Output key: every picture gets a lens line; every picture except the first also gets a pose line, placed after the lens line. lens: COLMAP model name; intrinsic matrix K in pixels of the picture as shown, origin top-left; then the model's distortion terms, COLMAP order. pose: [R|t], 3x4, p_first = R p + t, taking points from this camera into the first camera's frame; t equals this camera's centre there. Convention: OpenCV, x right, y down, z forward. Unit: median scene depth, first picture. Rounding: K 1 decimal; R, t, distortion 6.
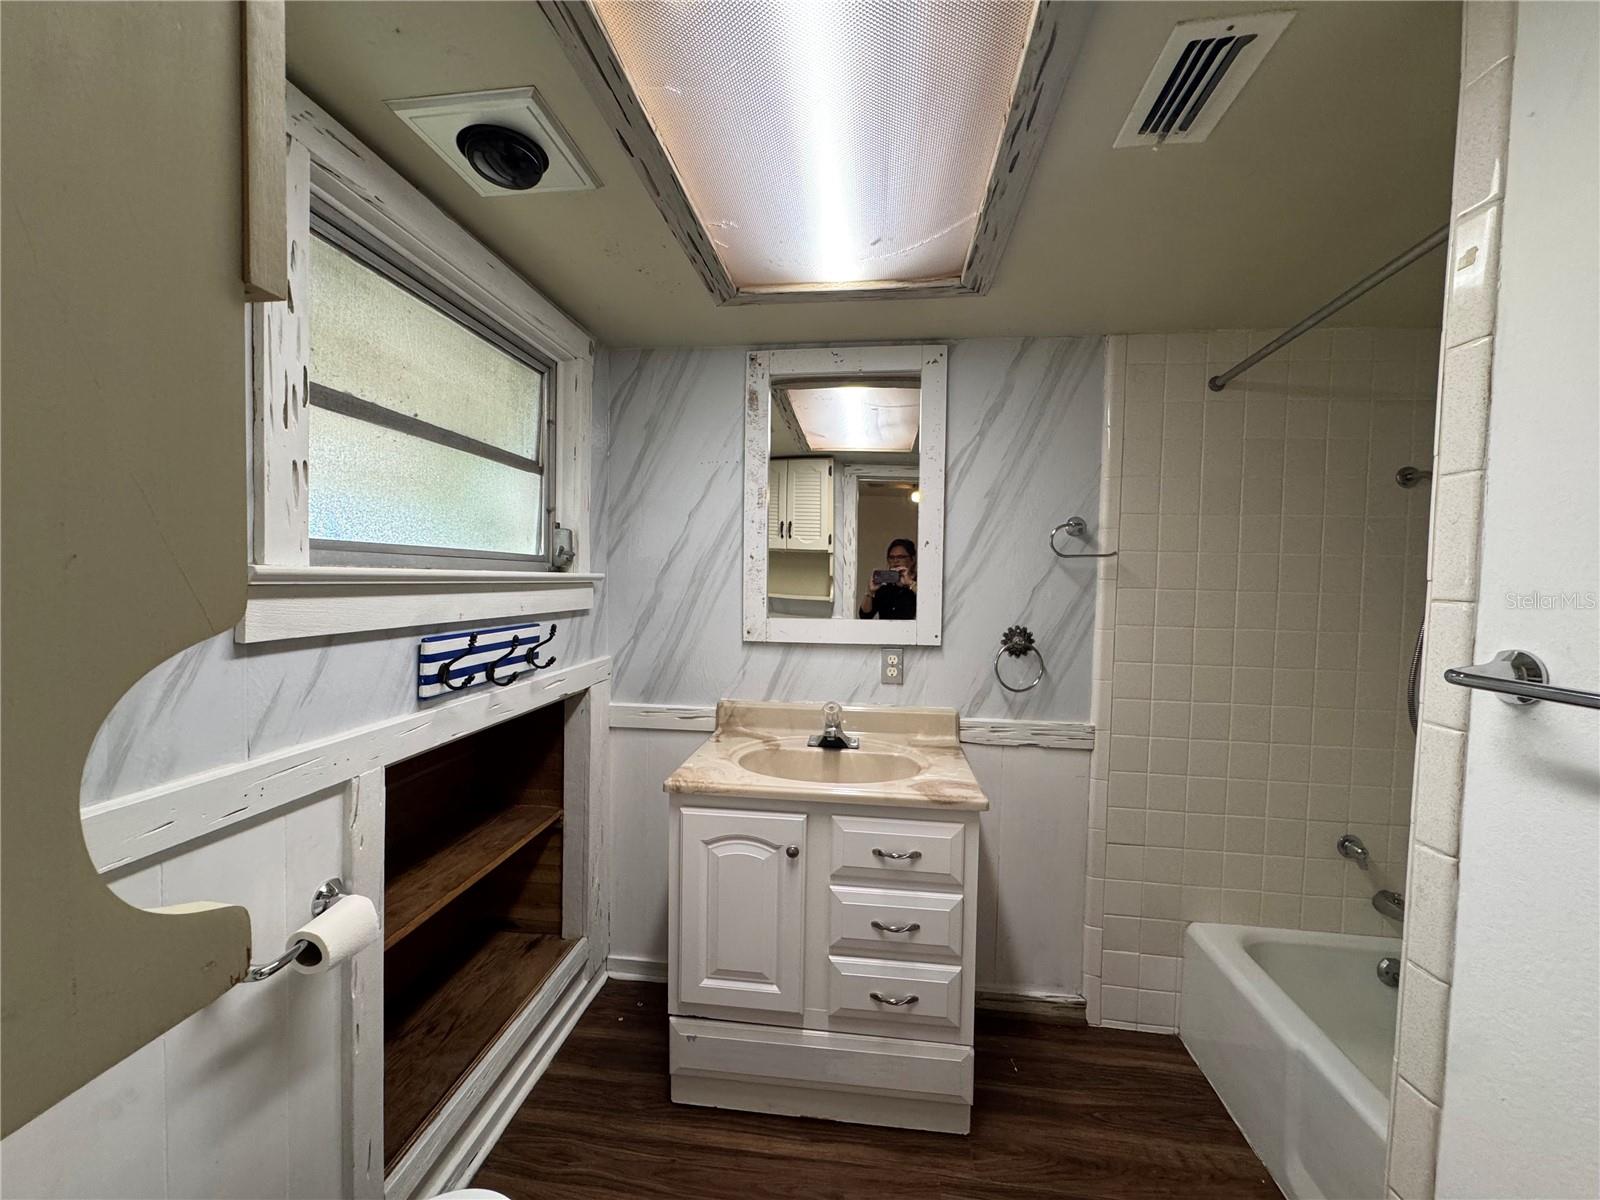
lens RADIAL K [[639.6, 0, 797.1], [0, 639.6, 601.0], [0, 0, 1]] dist [-0.001882, -0.000057]
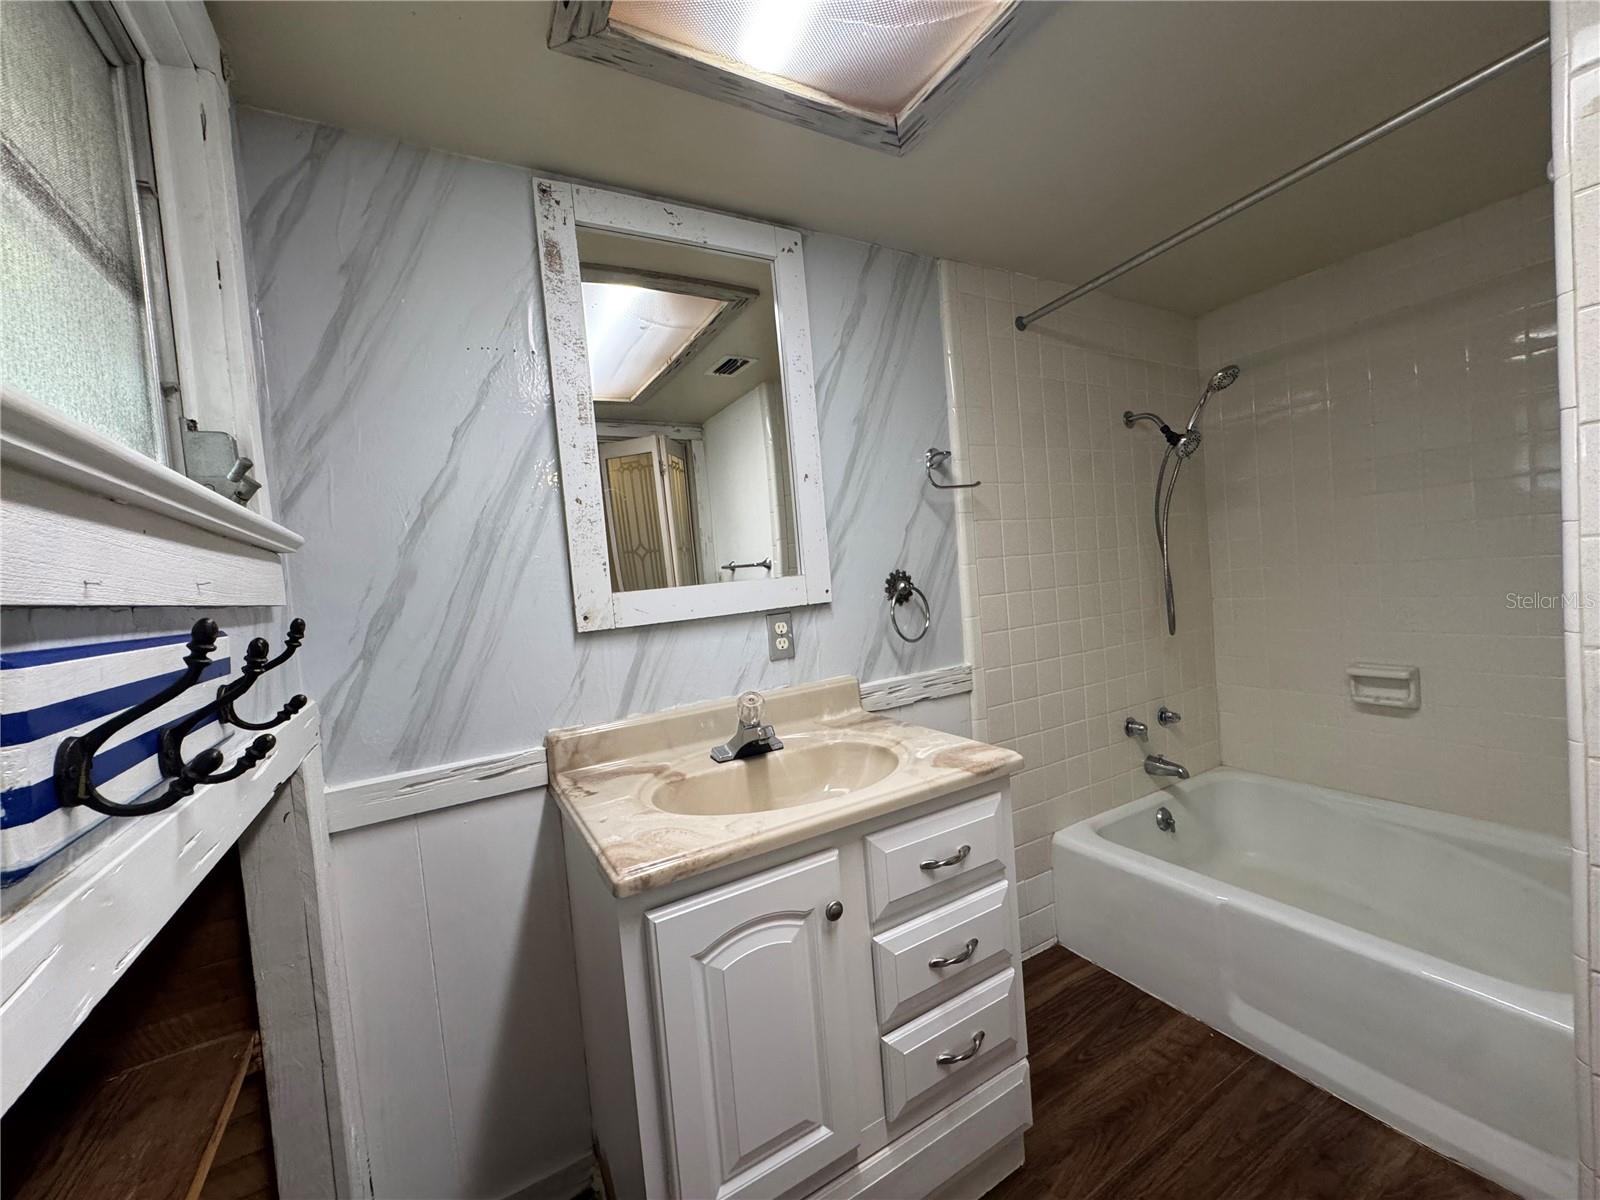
lens RADIAL K [[639.6, 0, 797.1], [0, 639.6, 601.0], [0, 0, 1]] dist [-0.001882, -0.000057]
pose [[0.798637, -0.110092, 0.591657, -0.311437], [0.120248, 0.992492, 0.022363, 0.047191], [-0.589677, 0.053286, 0.805879, 0.384851]]
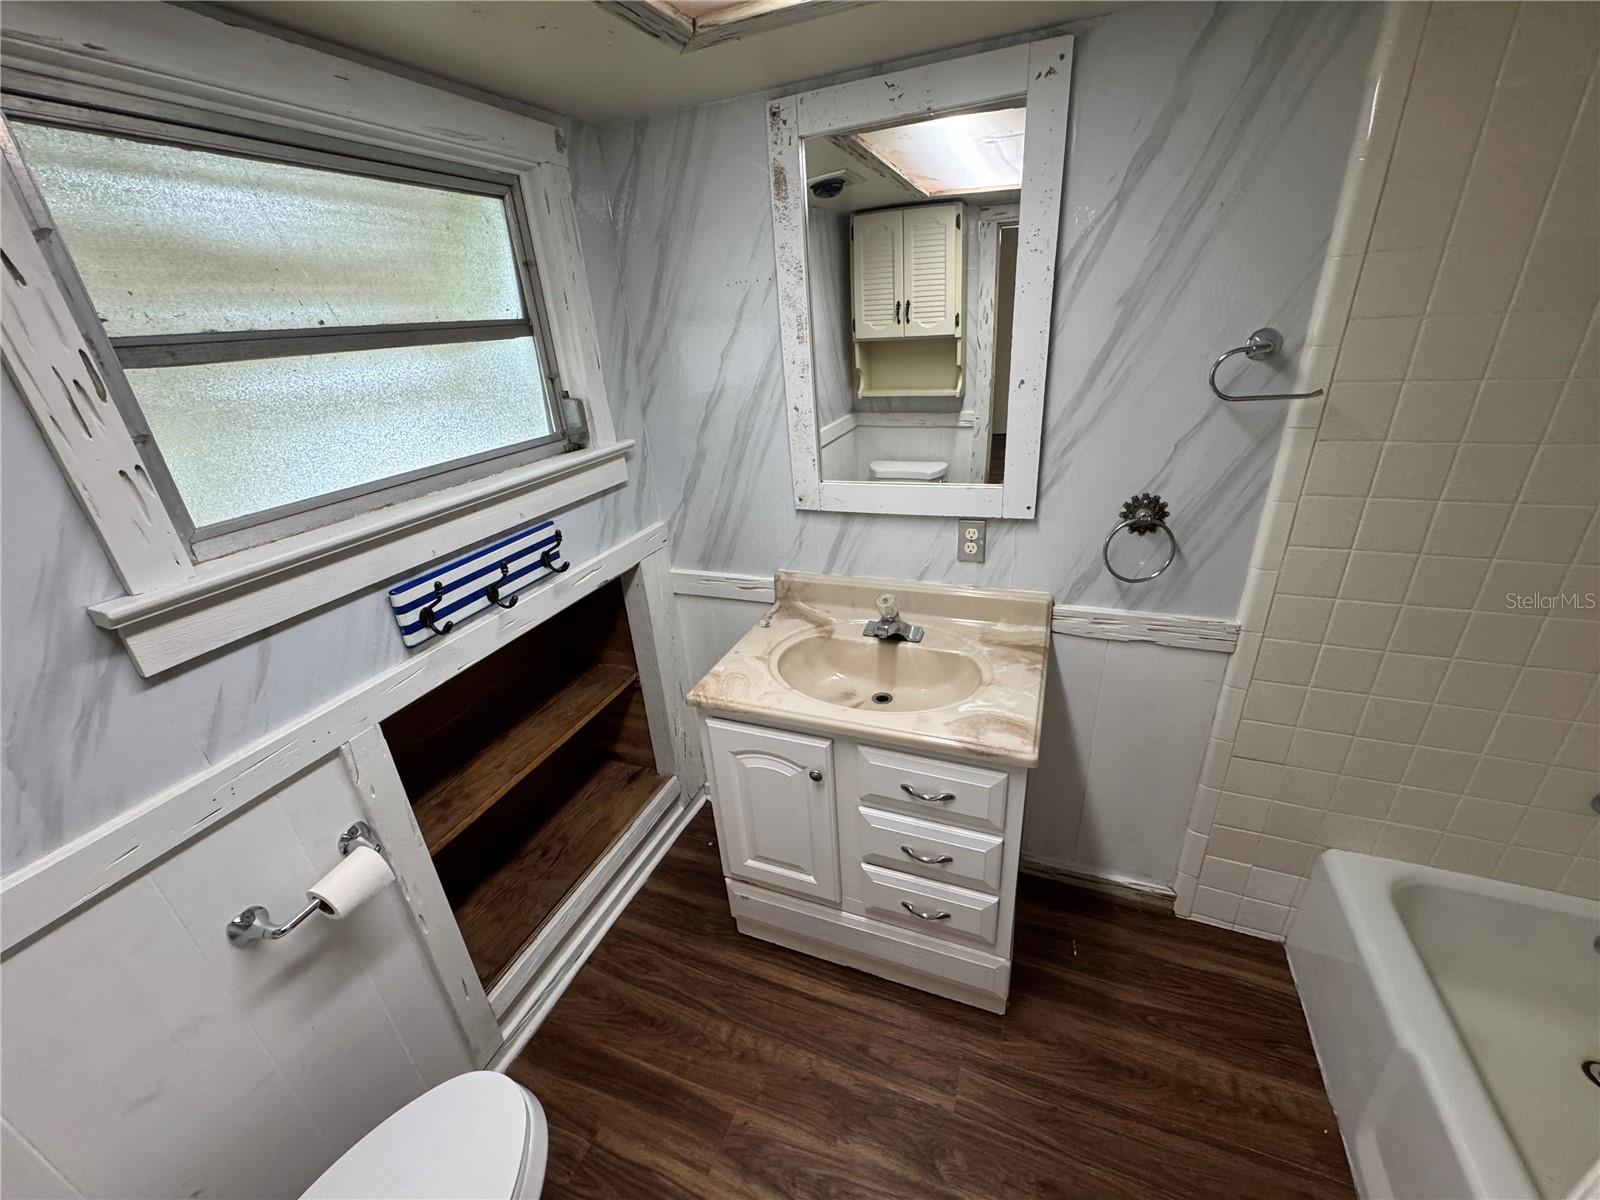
lens RADIAL K [[637.4, 0, 796.7], [0, 637.4, 599.8], [0, 0, 1]] dist [-0.001535, -0.000017]
pose [[0.961268, 0.032032, -0.273747, 0.170920], [0.075399, 0.924773, 0.372974, -0.158216], [0.265101, -0.379168, 0.886540, 0.210150]]
